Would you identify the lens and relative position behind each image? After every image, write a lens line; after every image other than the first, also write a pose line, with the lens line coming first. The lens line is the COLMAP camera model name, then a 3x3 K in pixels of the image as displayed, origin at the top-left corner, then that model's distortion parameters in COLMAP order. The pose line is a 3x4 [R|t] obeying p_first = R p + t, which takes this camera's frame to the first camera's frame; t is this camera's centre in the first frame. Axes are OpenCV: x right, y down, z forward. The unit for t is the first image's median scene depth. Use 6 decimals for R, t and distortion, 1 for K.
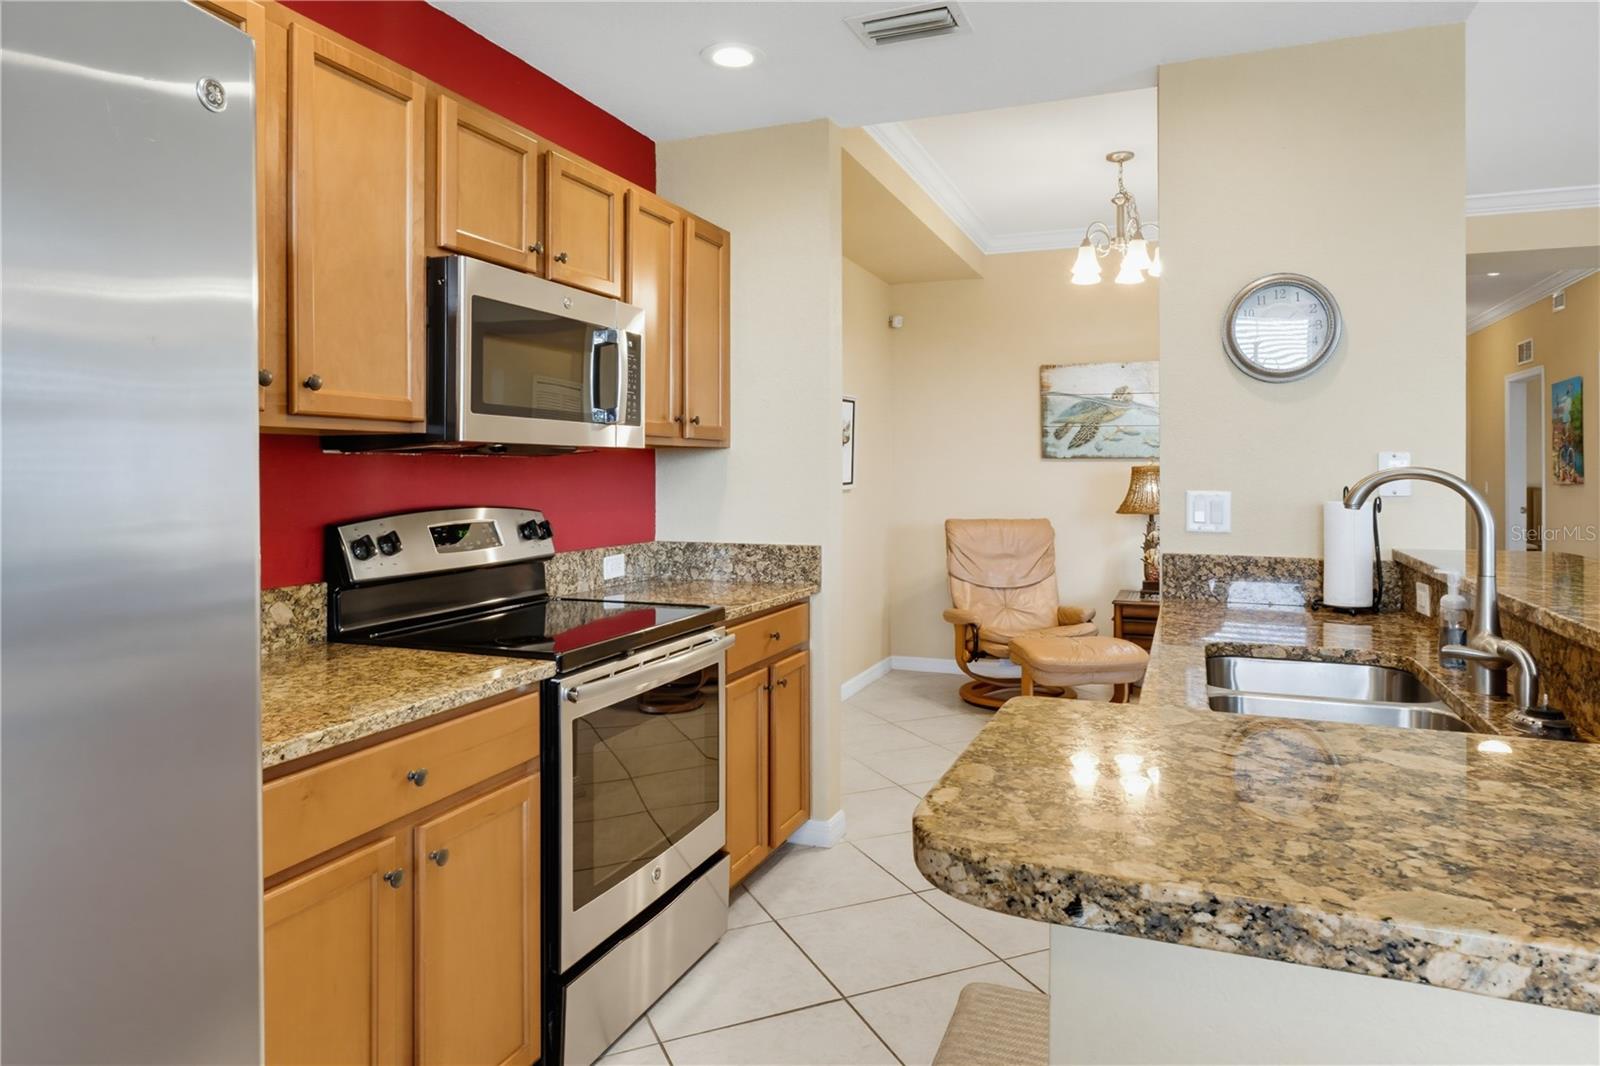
lens RADIAL K [[985.8, 0, 806.9], [0, 985.8, 460.6], [0, 0, 1]] dist [-0.017081, 0.001674]
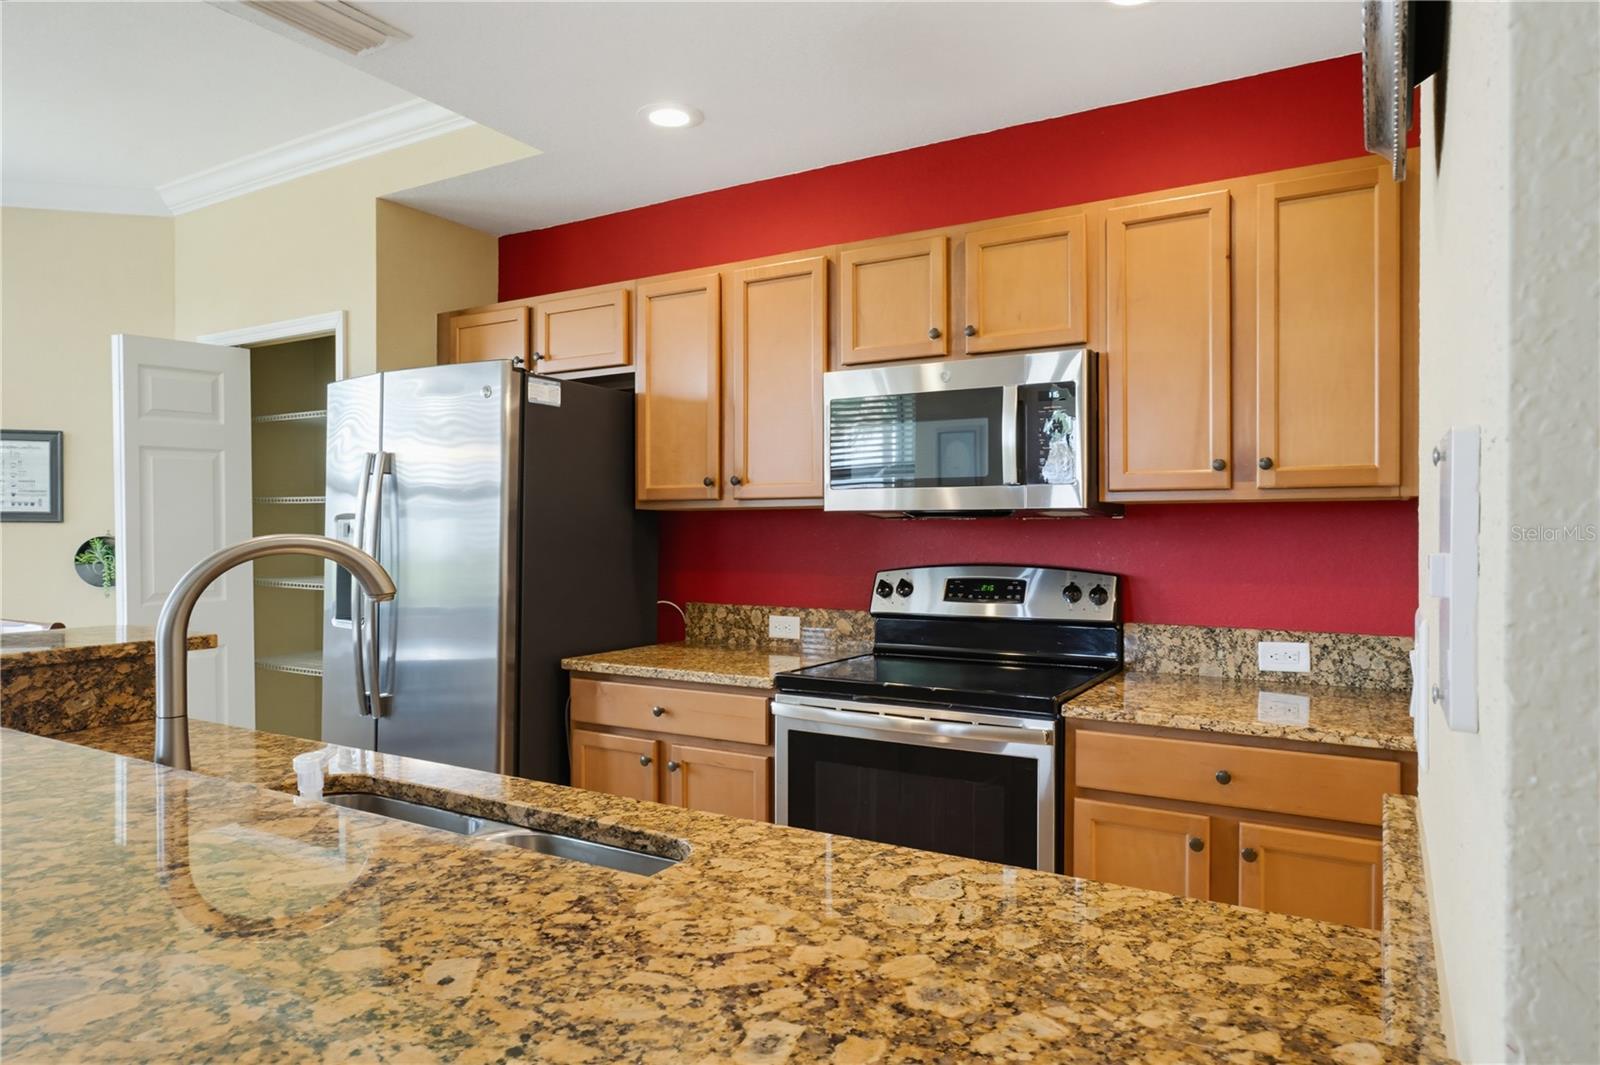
lens RADIAL K [[985.8, 0, 825.9], [0, 985.8, 537.9], [0, 0, 1]] dist [-0.017081, 0.001674]
pose [[-0.147557, 0.009112, -0.989012, 0.709260], [0.011589, 0.999905, 0.007484, 0.004826], [0.988986, -0.010357, -0.147649, 0.868824]]
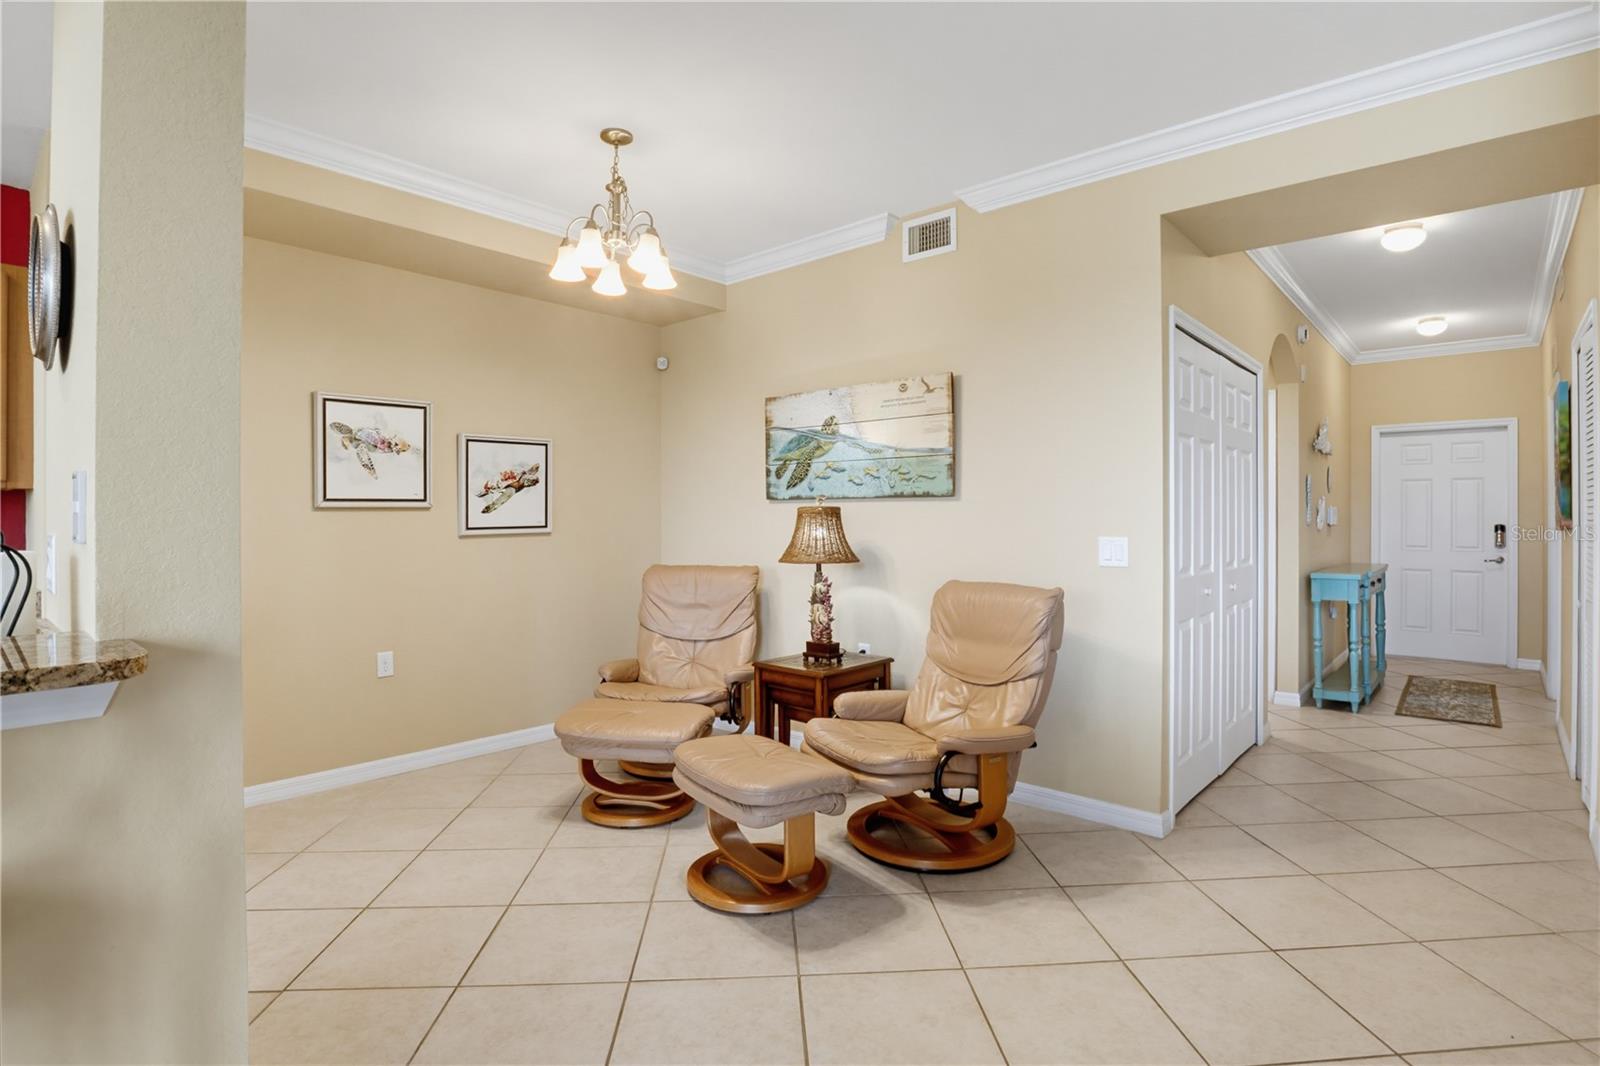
lens RADIAL K [[795.6, 0, 802.8], [0, 795.6, 514.3], [0, 0, 1]] dist [-0.040425, 0.001470]
pose [[0.939687, -0.003684, -0.342017, 1.088992], [0.005636, 0.999973, 0.004714, 0.016193], [0.341990, -0.006358, 0.939682, 0.662740]]
